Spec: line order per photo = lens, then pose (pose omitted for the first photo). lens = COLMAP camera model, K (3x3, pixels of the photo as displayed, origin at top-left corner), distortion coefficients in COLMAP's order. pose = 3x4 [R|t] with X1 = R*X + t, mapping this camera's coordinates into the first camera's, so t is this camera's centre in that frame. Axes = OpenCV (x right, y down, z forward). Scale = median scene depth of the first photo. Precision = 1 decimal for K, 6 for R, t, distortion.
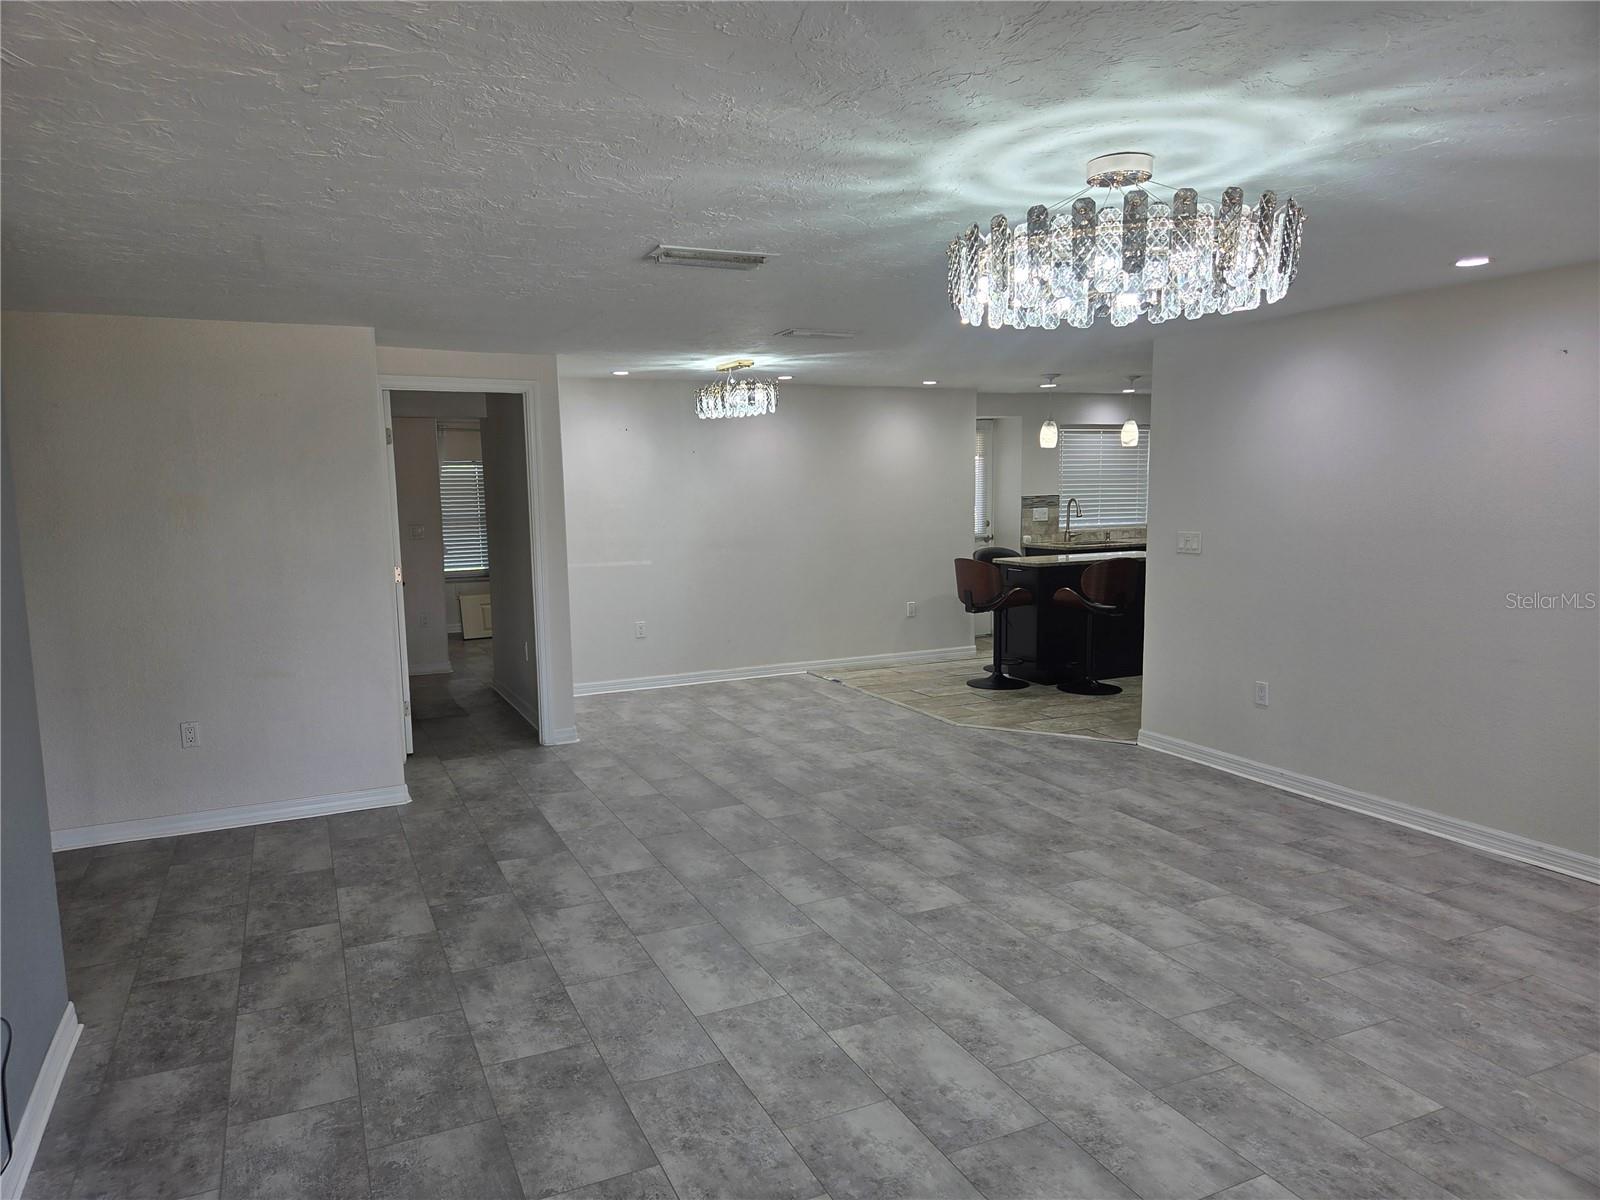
lens RADIAL K [[1072.2, 0, 780.8], [0, 1072.2, 598.0], [0, 0, 1]] dist [0.070820, -0.061071]
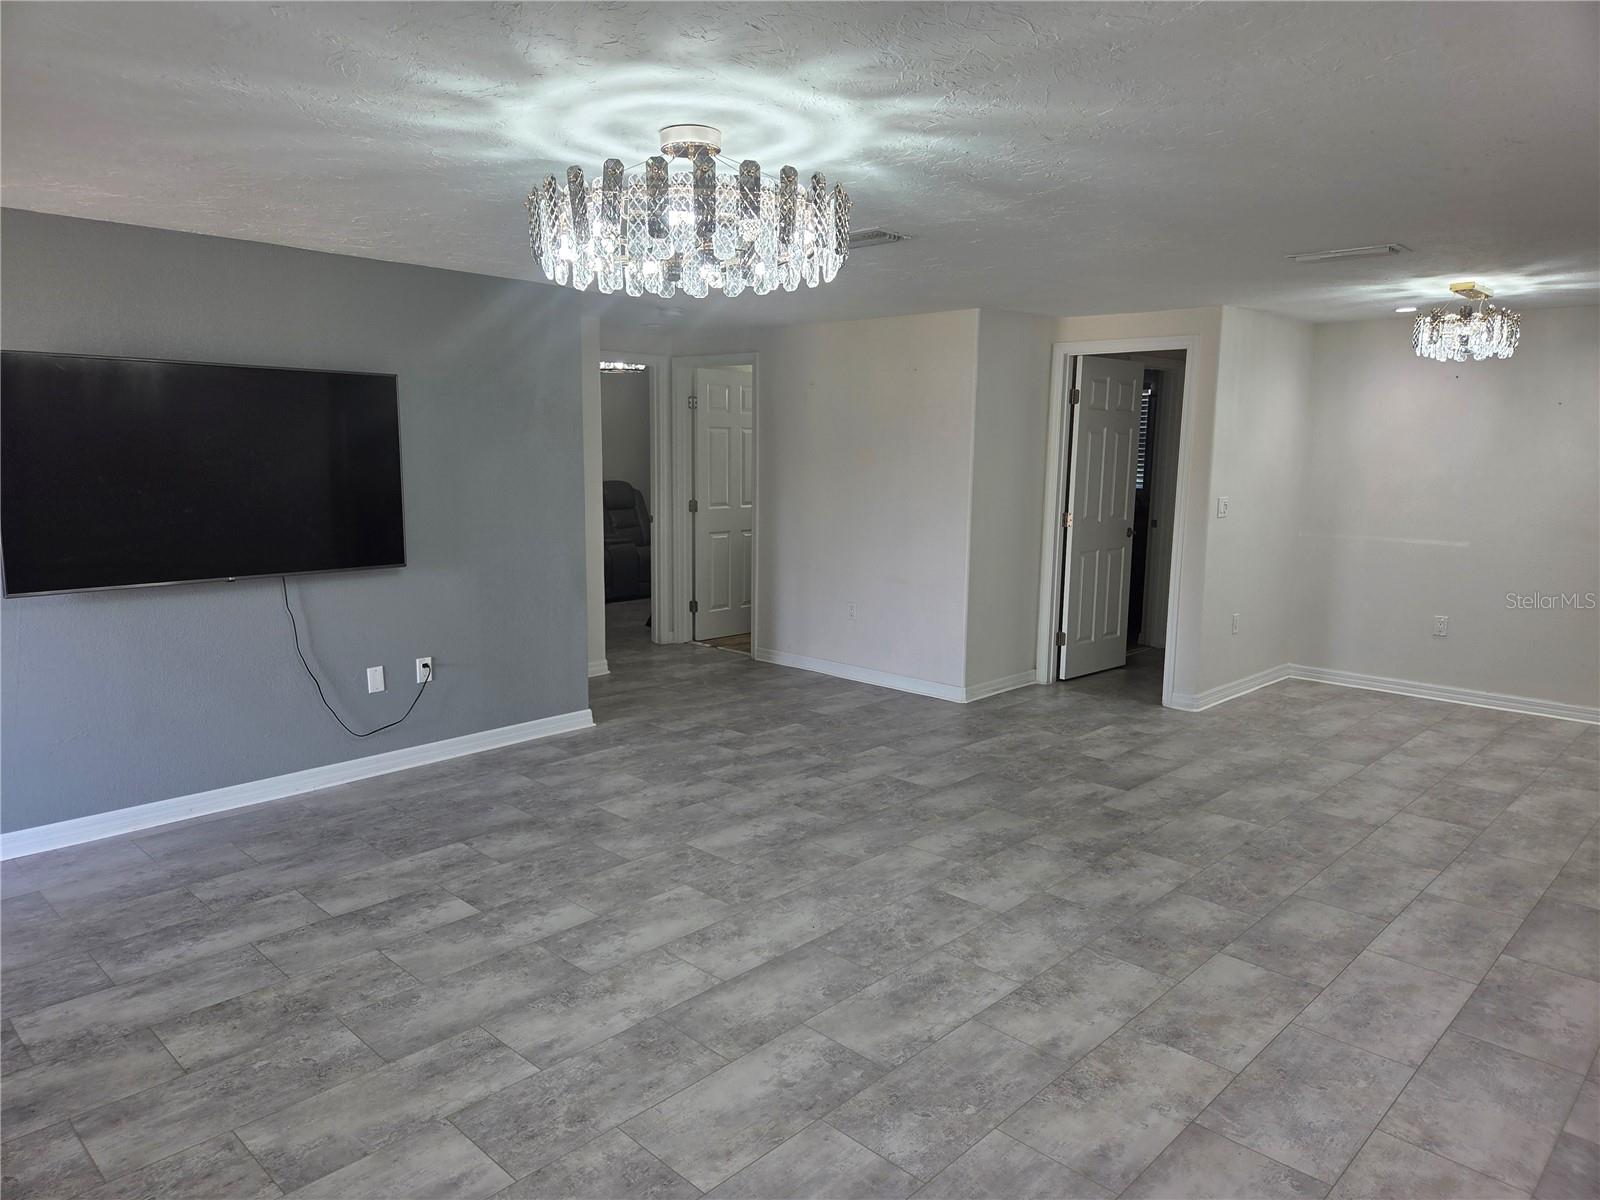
lens RADIAL K [[1072.2, 0, 788.3], [0, 1072.2, 594.4], [0, 0, 1]] dist [0.070820, -0.061071]
pose [[0.363061, 0.154249, -0.918909, 0.867626], [-0.119109, 0.985794, 0.118417, -0.063984], [0.924121, 0.066458, 0.376276, 0.463492]]
